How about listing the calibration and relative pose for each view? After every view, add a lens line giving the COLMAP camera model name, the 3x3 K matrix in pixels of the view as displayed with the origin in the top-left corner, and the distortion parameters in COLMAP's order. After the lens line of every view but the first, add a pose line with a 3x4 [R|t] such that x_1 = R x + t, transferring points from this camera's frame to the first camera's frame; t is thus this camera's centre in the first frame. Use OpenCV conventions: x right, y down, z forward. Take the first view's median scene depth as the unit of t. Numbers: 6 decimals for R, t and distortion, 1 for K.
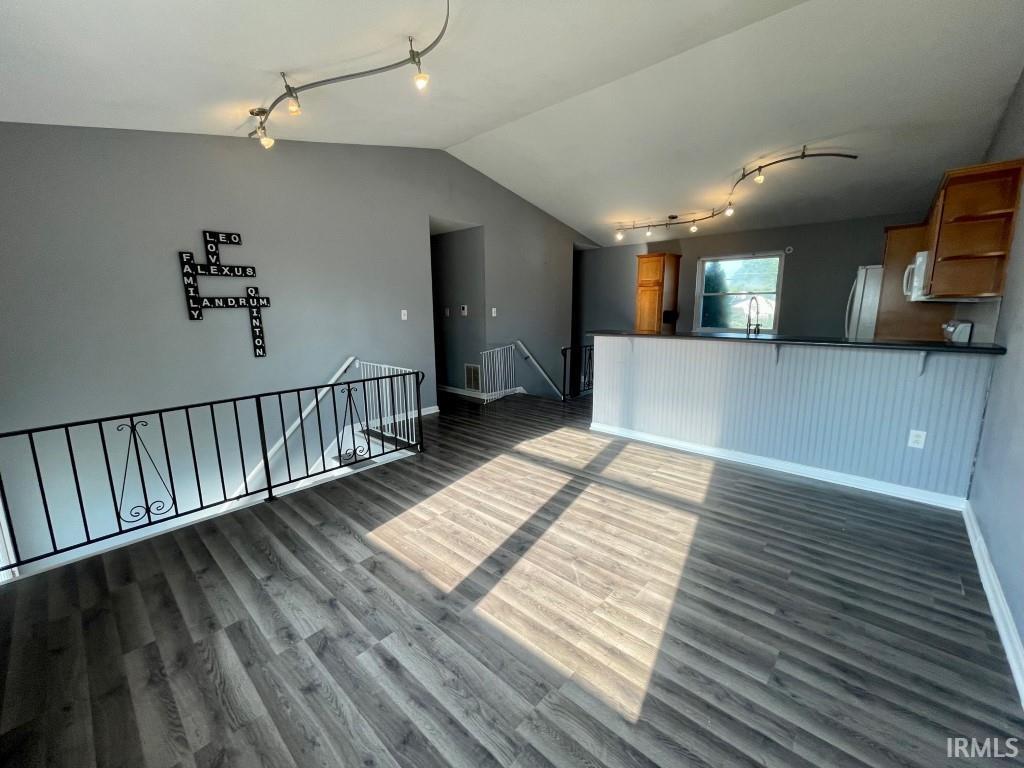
lens RADIAL K [[413.4, 0, 507.6], [0, 413.4, 380.7], [0, 0, 1]] dist [-0.000988, 0.000282]
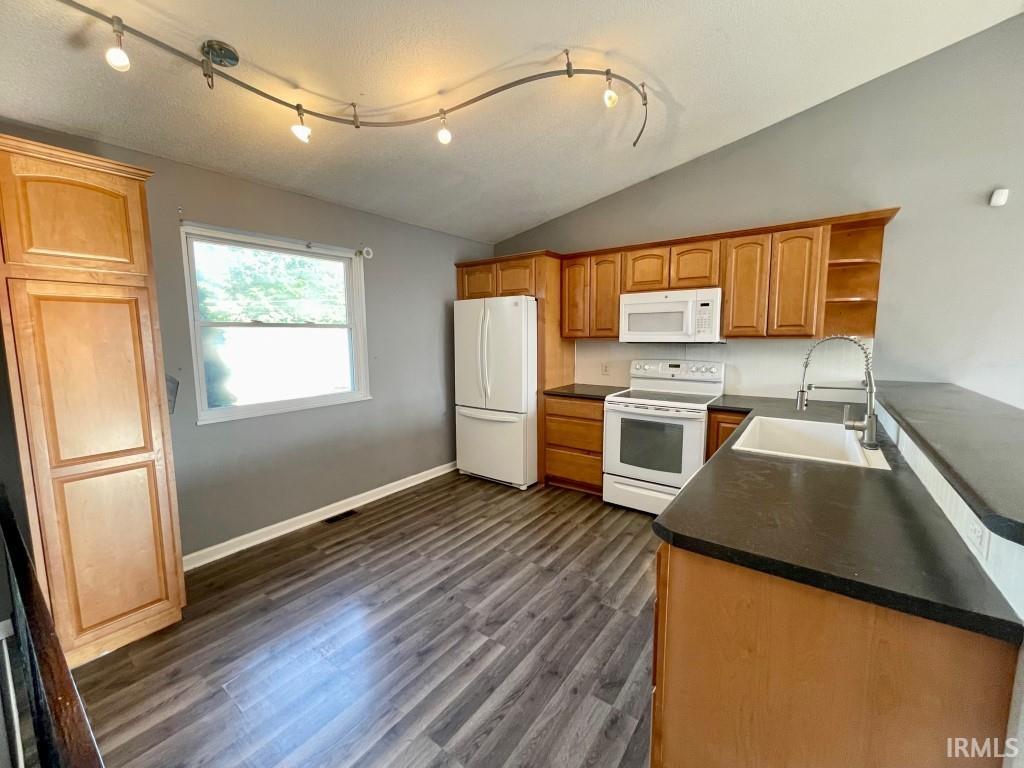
lens RADIAL K [[413.4, 0, 507.6], [0, 413.4, 380.7], [0, 0, 1]] dist [-0.000988, 0.000282]
pose [[-0.098534, -0.098253, 0.990271, 0.149622], [0.184942, 0.975970, 0.115236, -0.344262], [-0.977797, 0.194497, -0.077995, 1.763965]]
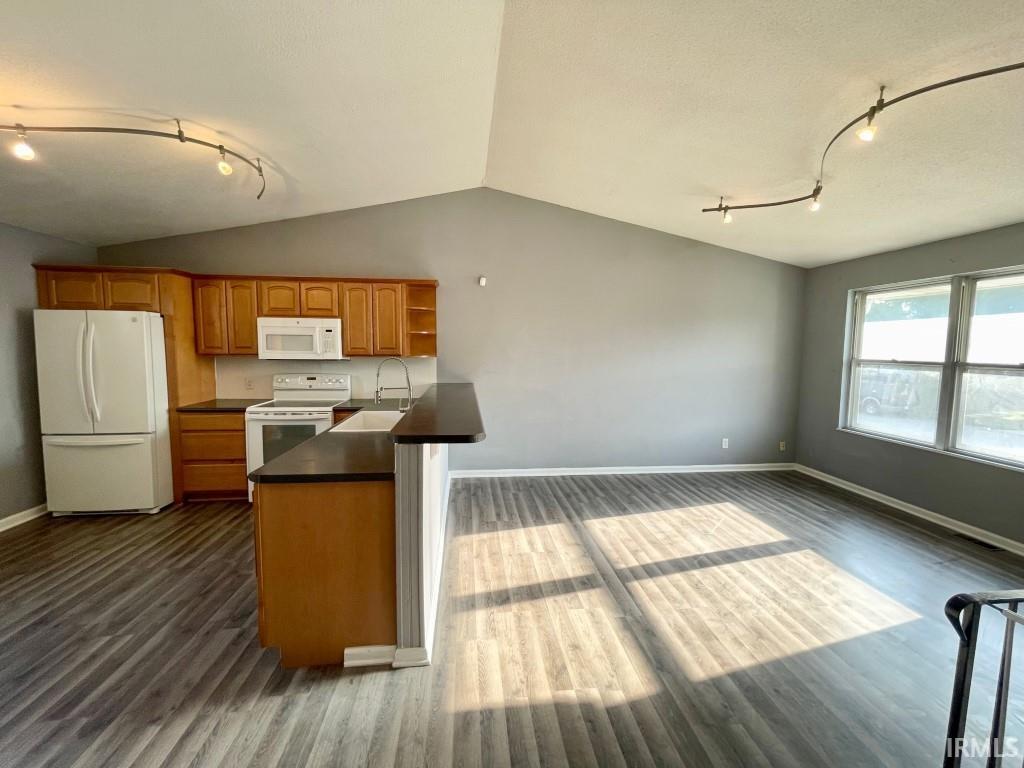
lens RADIAL K [[411.8, 0, 508.8], [0, 411.8, 379.8], [0, 0, 1]] dist [-0.000849, 0.000043]
pose [[-0.749169, -0.047489, 0.660674, -0.190107], [0.115542, 0.972766, 0.200941, -0.366101], [-0.652223, 0.226874, -0.723279, 1.789070]]
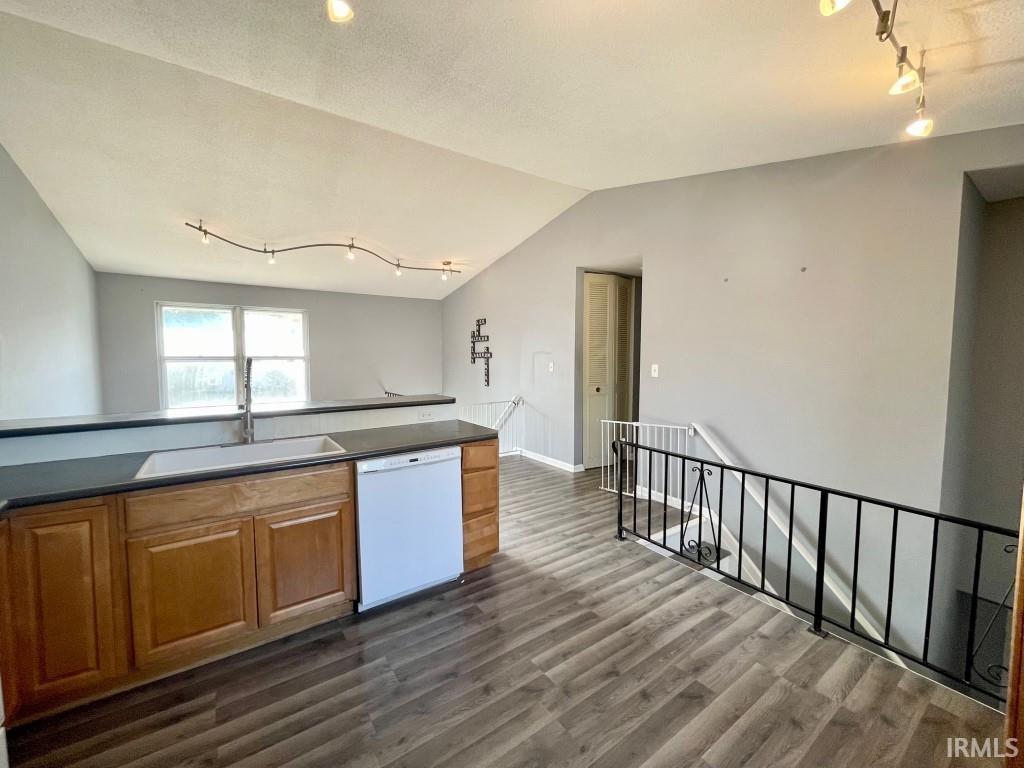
lens RADIAL K [[413.4, 0, 507.6], [0, 413.4, 380.7], [0, 0, 1]] dist [-0.000988, 0.000282]
pose [[-0.225374, 0.074745, -0.971401, 1.335412], [-0.168693, 0.978999, 0.114467, -0.369896], [0.959557, 0.189667, -0.208032, 1.813416]]
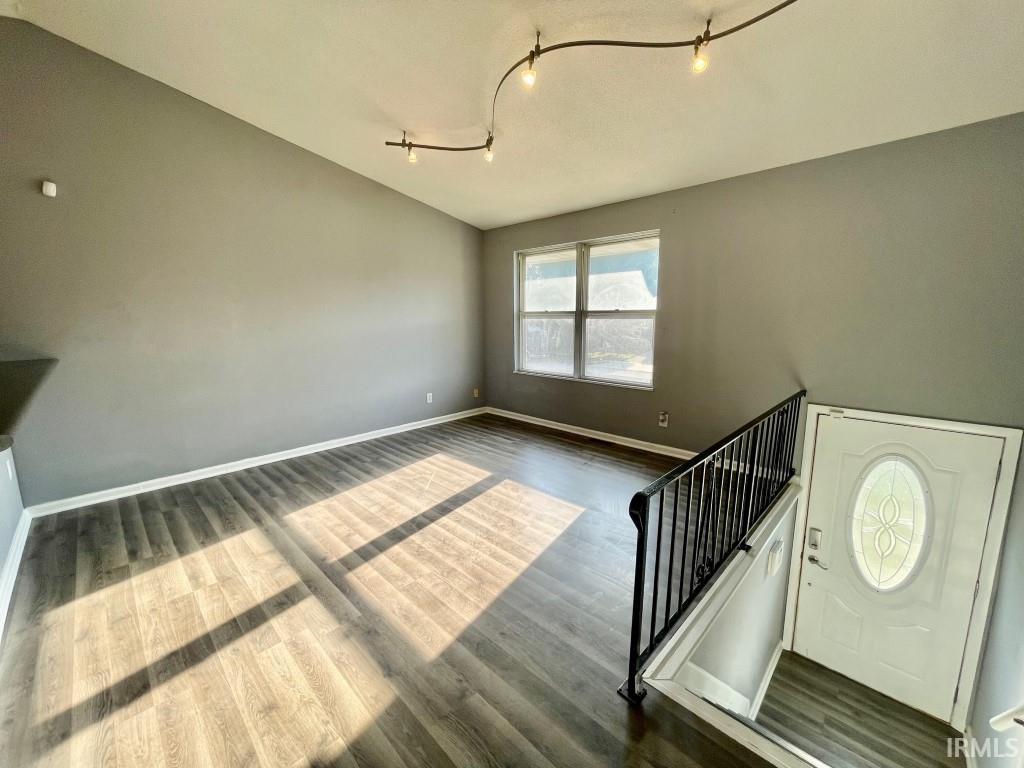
lens RADIAL K [[413.4, 0, 507.6], [0, 413.4, 380.7], [0, 0, 1]] dist [-0.000988, 0.000282]
pose [[-0.999181, 0.014896, 0.037634, -0.144504], [0.026389, 0.944771, 0.326668, -0.295886], [-0.030689, 0.327393, -0.944390, 1.647556]]
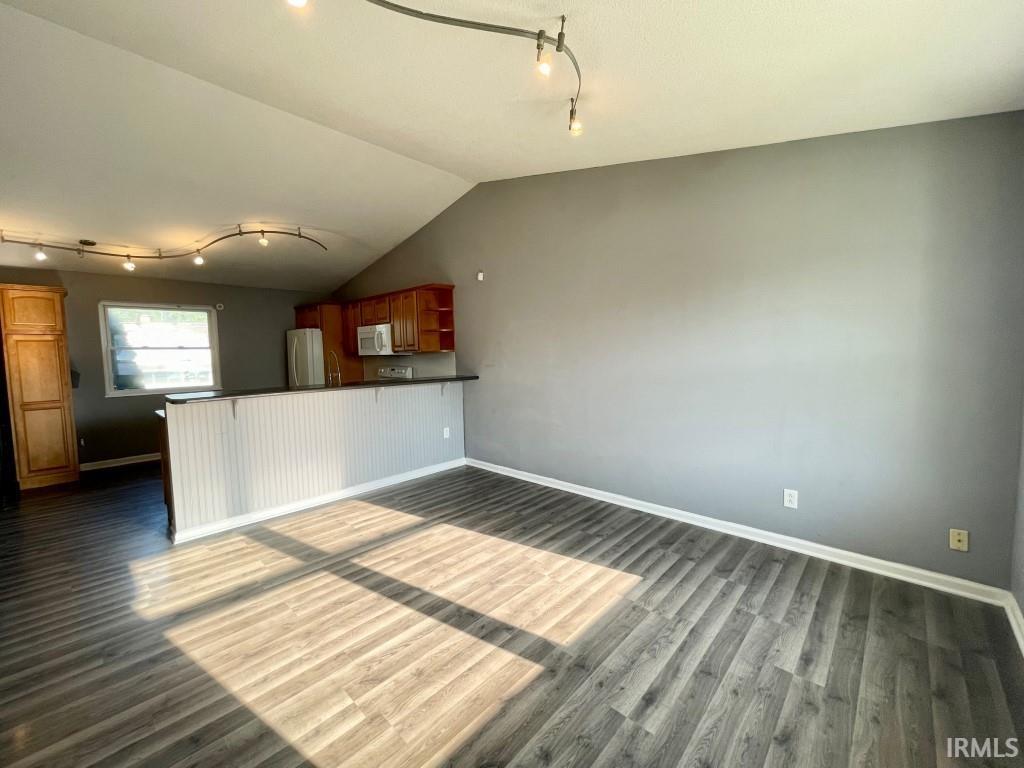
lens RADIAL K [[413.4, 0, 507.6], [0, 413.4, 380.7], [0, 0, 1]] dist [-0.000988, 0.000282]
pose [[0.018147, -0.060603, 0.997997, -0.659963], [0.196518, 0.978907, 0.055870, -0.108931], [-0.980332, 0.195111, 0.029674, 0.609838]]
